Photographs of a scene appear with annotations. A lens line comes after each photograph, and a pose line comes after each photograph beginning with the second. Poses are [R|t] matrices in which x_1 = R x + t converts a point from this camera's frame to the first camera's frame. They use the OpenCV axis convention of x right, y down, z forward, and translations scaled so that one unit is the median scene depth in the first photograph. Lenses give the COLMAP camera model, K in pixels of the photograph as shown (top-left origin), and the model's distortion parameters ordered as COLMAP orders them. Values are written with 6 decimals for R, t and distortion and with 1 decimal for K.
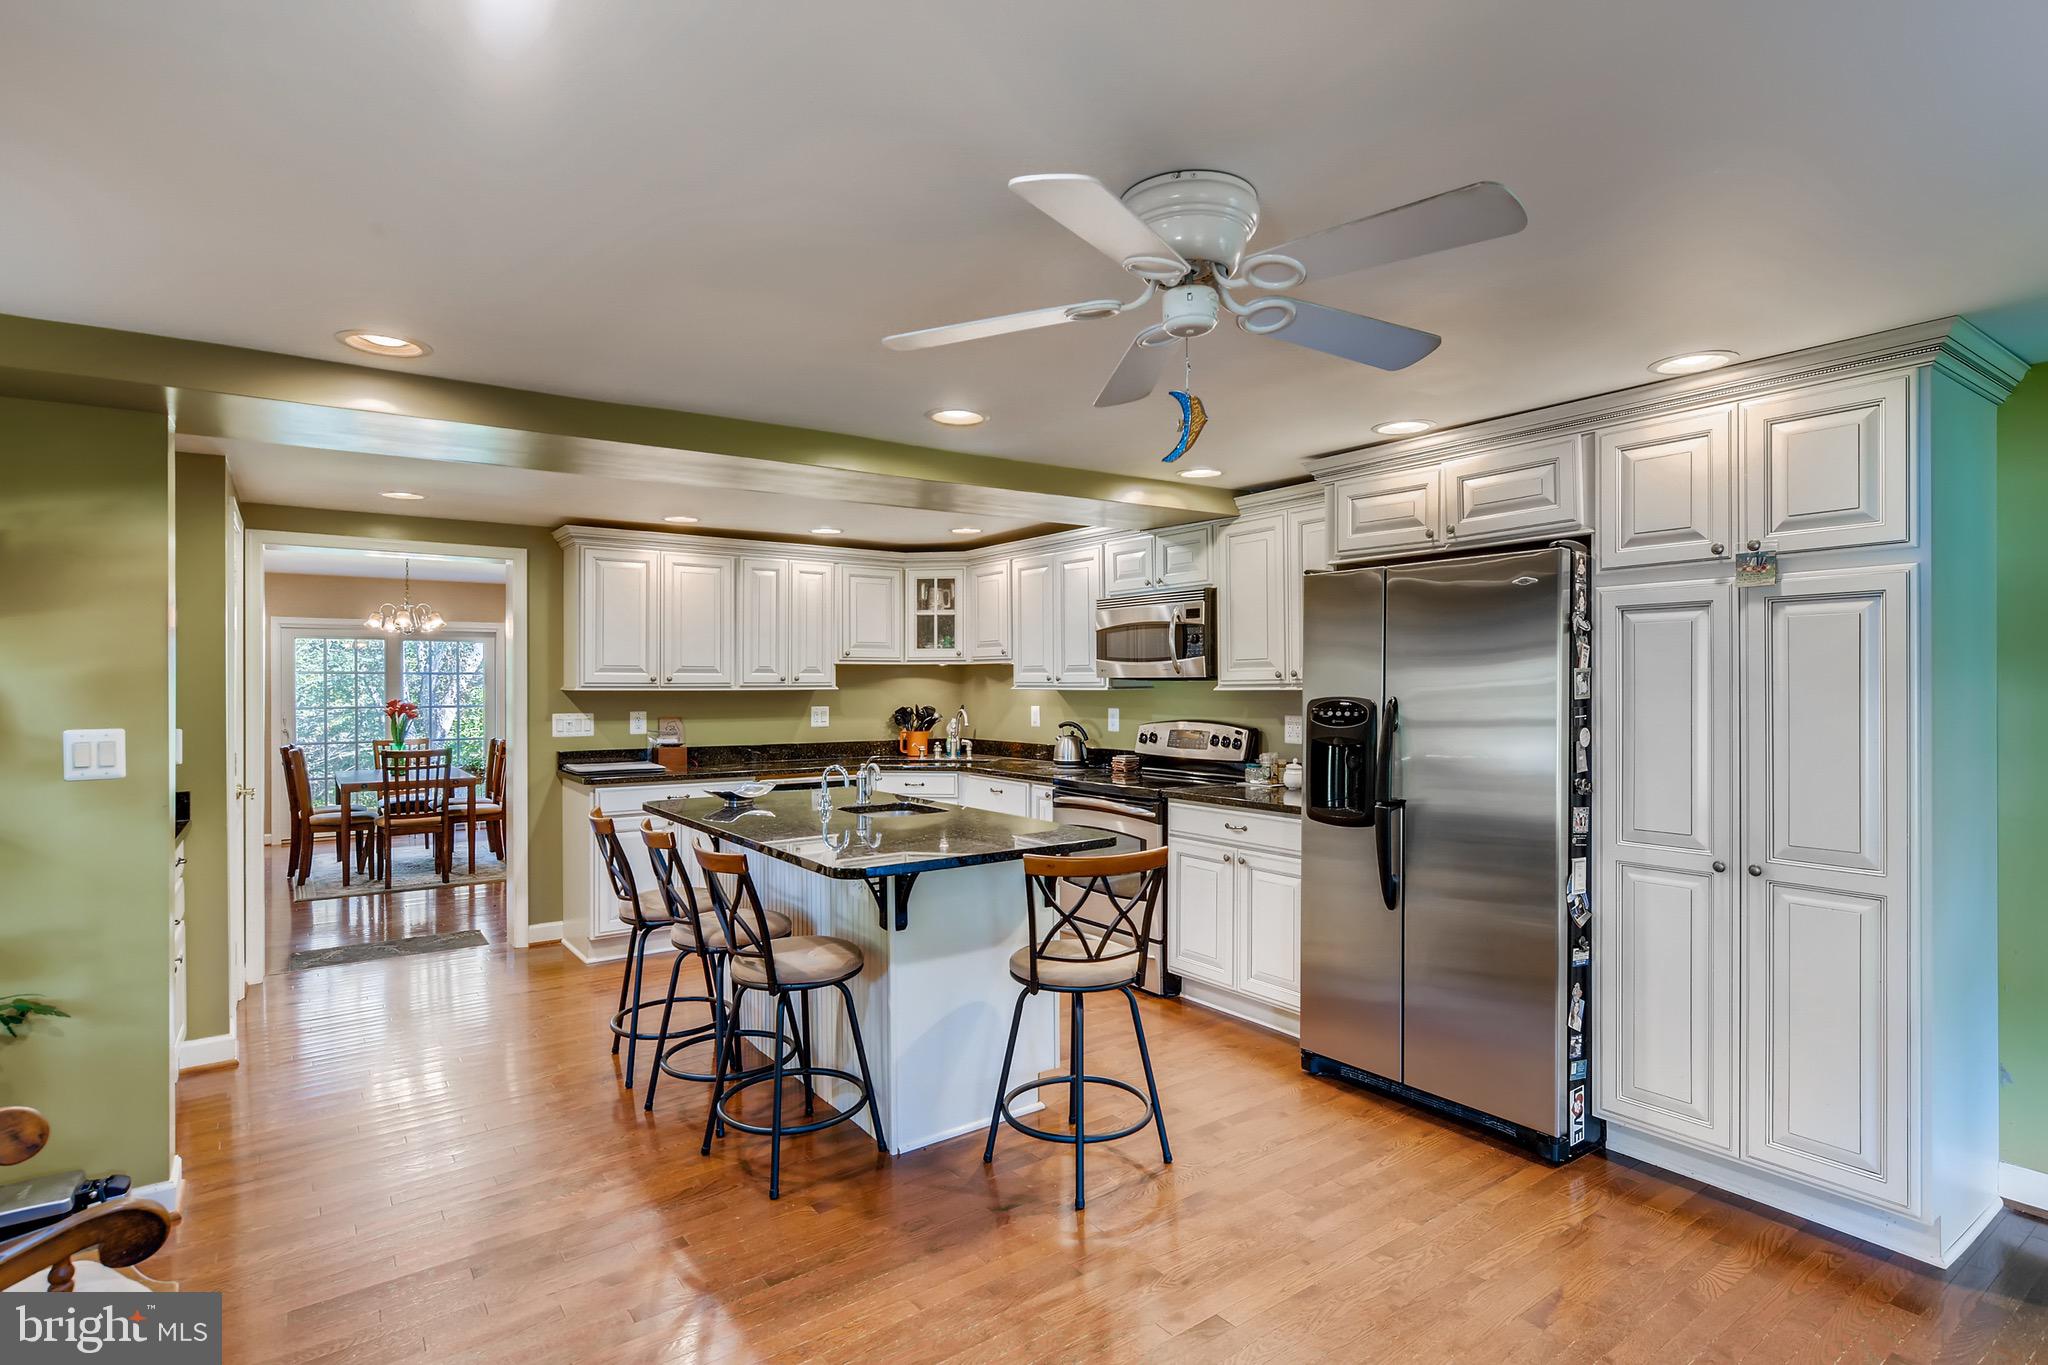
lens RADIAL K [[1032.8, 0, 1024.7], [0, 1032.8, 687.4], [0, 0, 1]] dist [-0.002770, 0.003823]
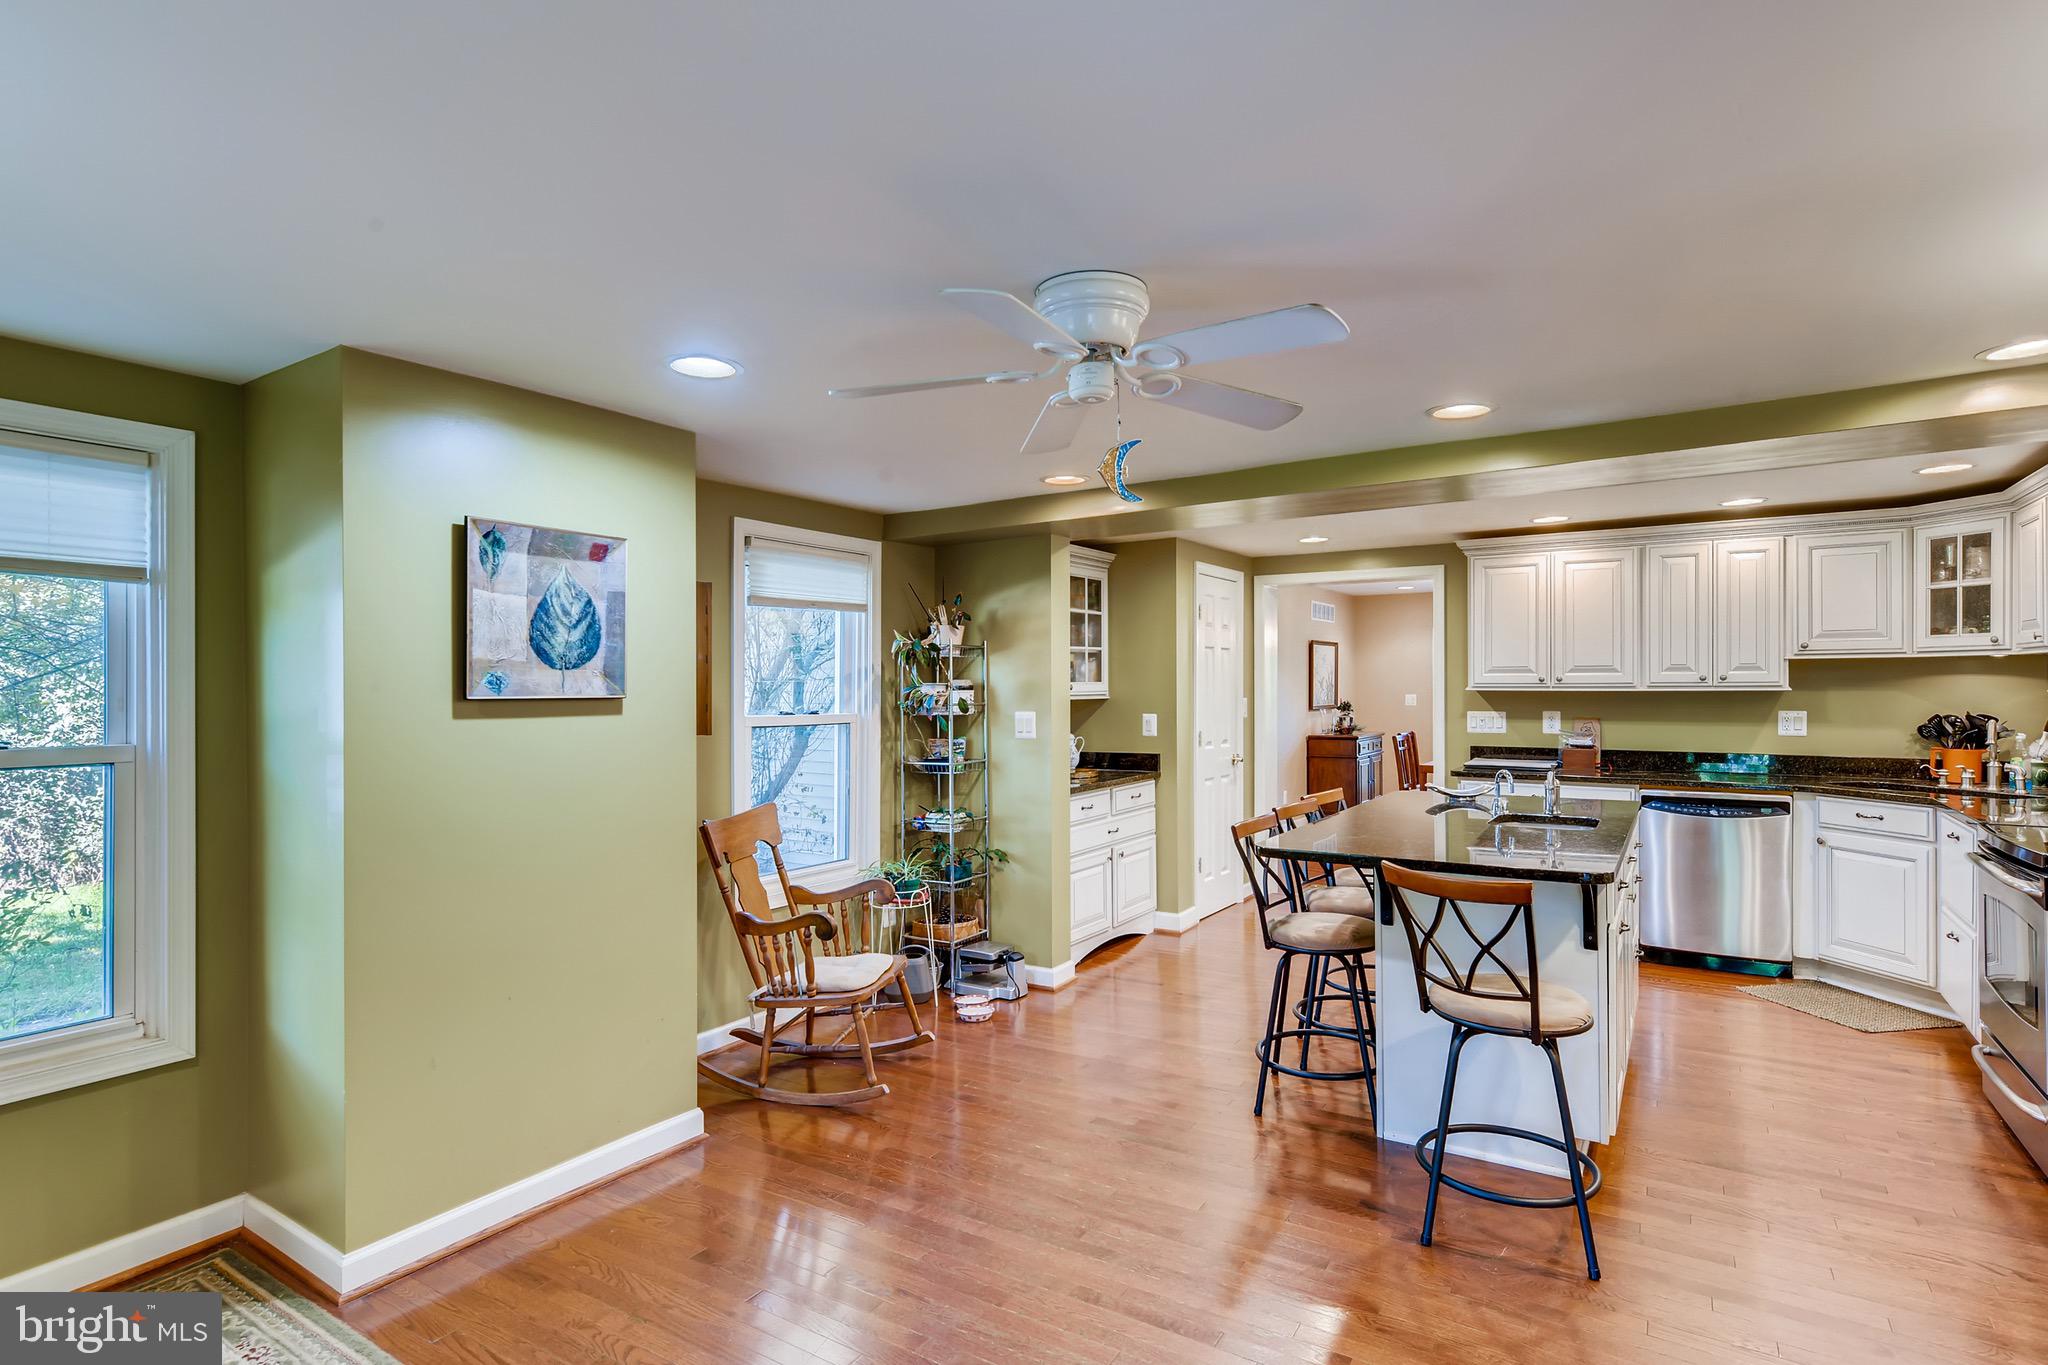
lens RADIAL K [[1032.8, 0, 1019.7], [0, 1032.8, 684.4], [0, 0, 1]] dist [-0.002770, 0.003823]
pose [[0.360572, 0.000126, -0.932731, 0.390081], [0.001540, 0.999999, 0.000731, -0.004674], [0.932730, -0.001700, 0.360571, 0.152622]]
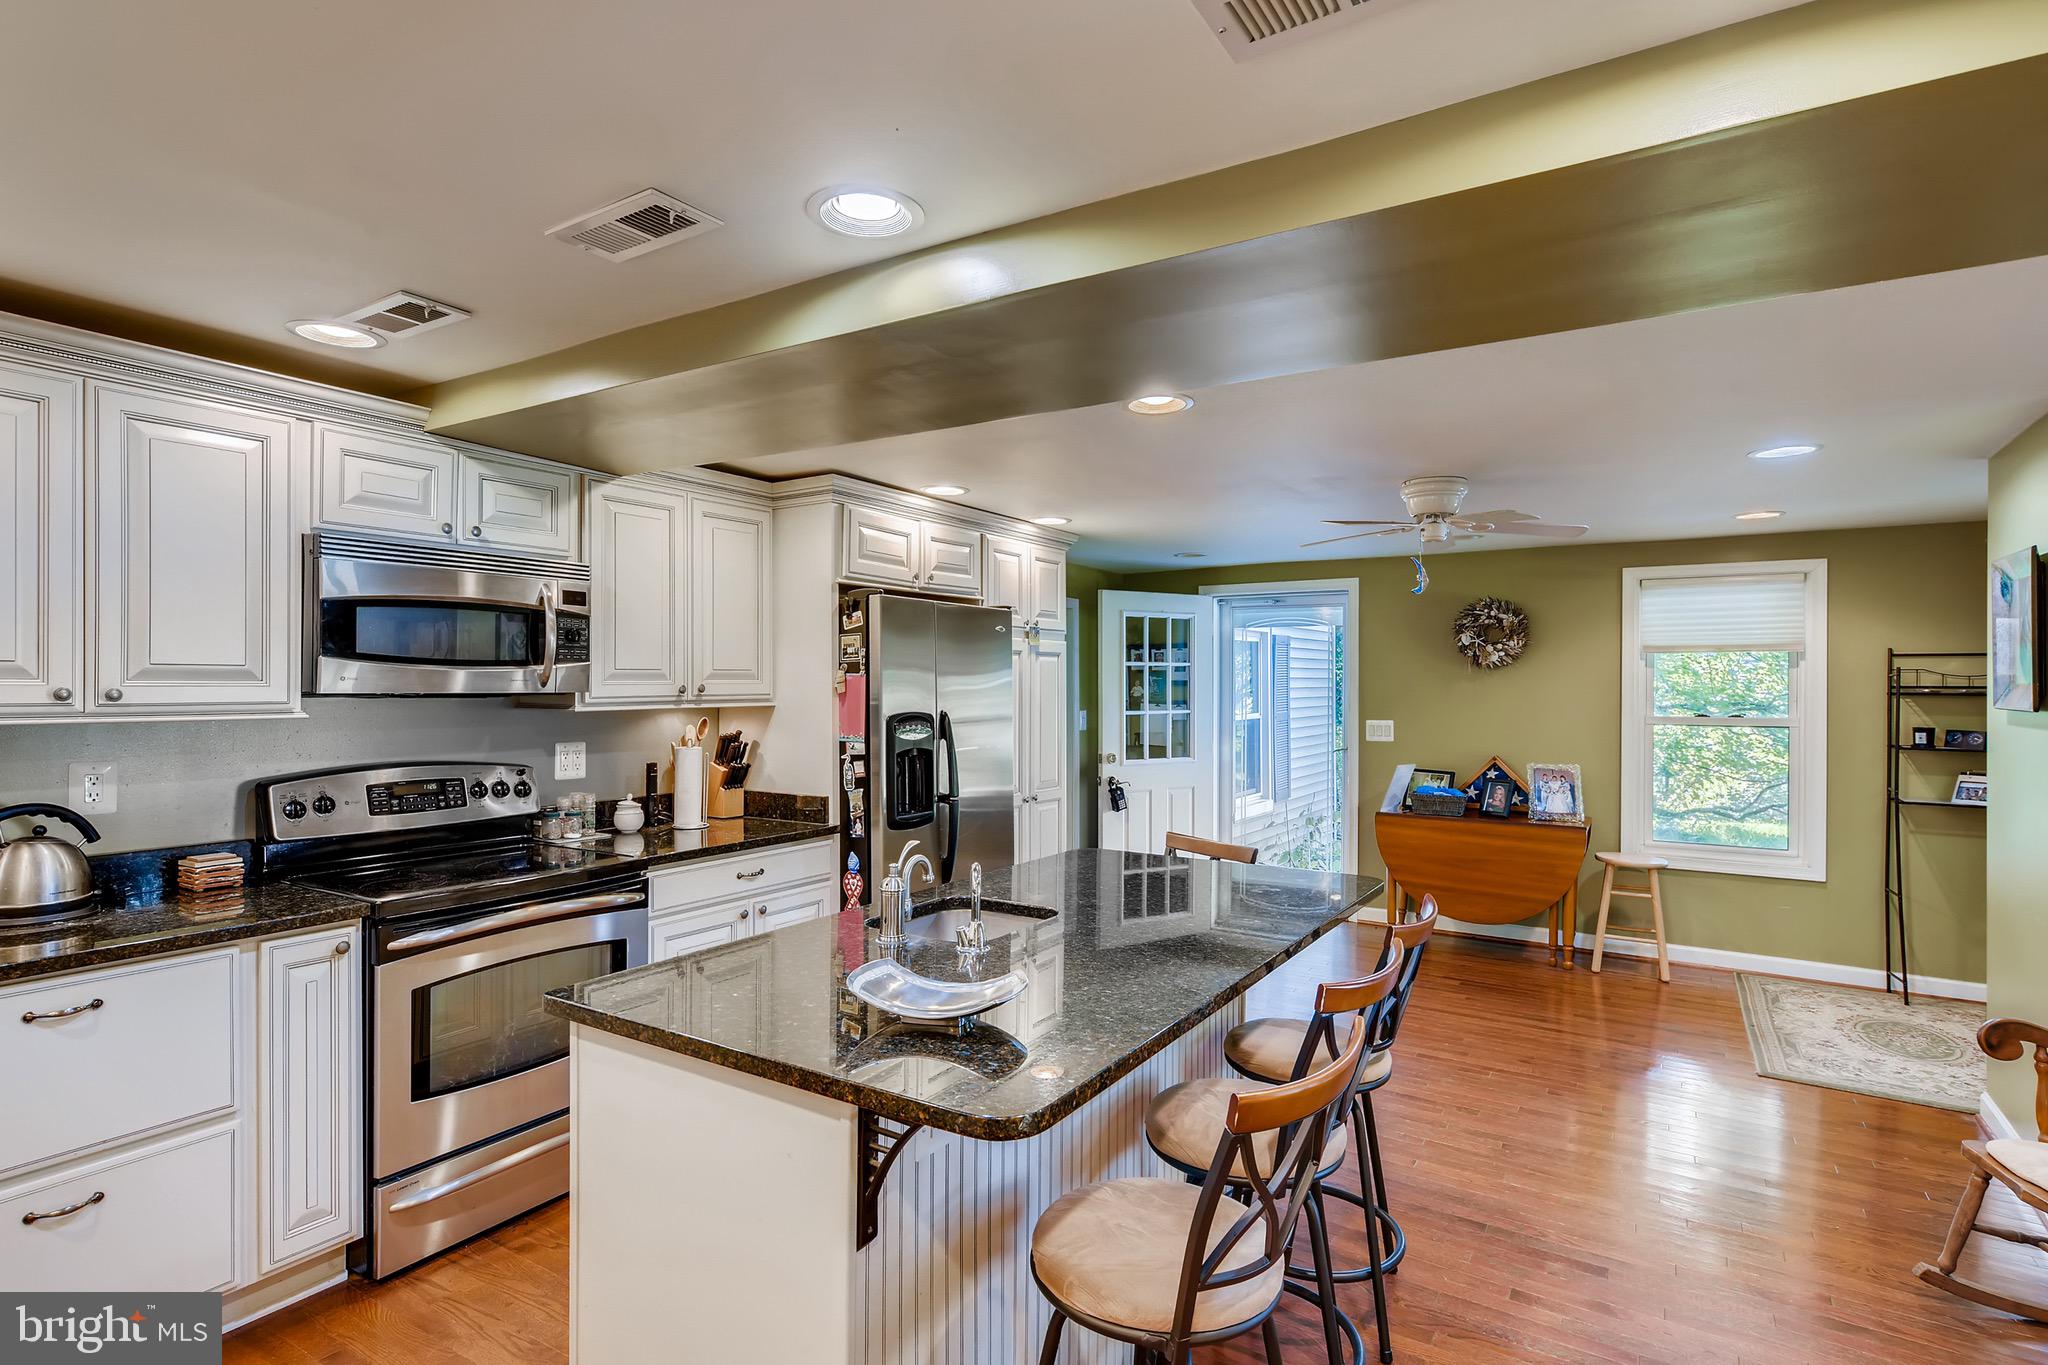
lens RADIAL K [[1032.8, 0, 1024.4], [0, 1032.8, 686.9], [0, 0, 1]] dist [-0.002770, 0.003823]
pose [[-0.373033, 0.000013, 0.927818, -0.480916], [0.001741, 0.999998, 0.000686, -0.011463], [-0.927816, 0.001872, -0.373032, 0.816283]]
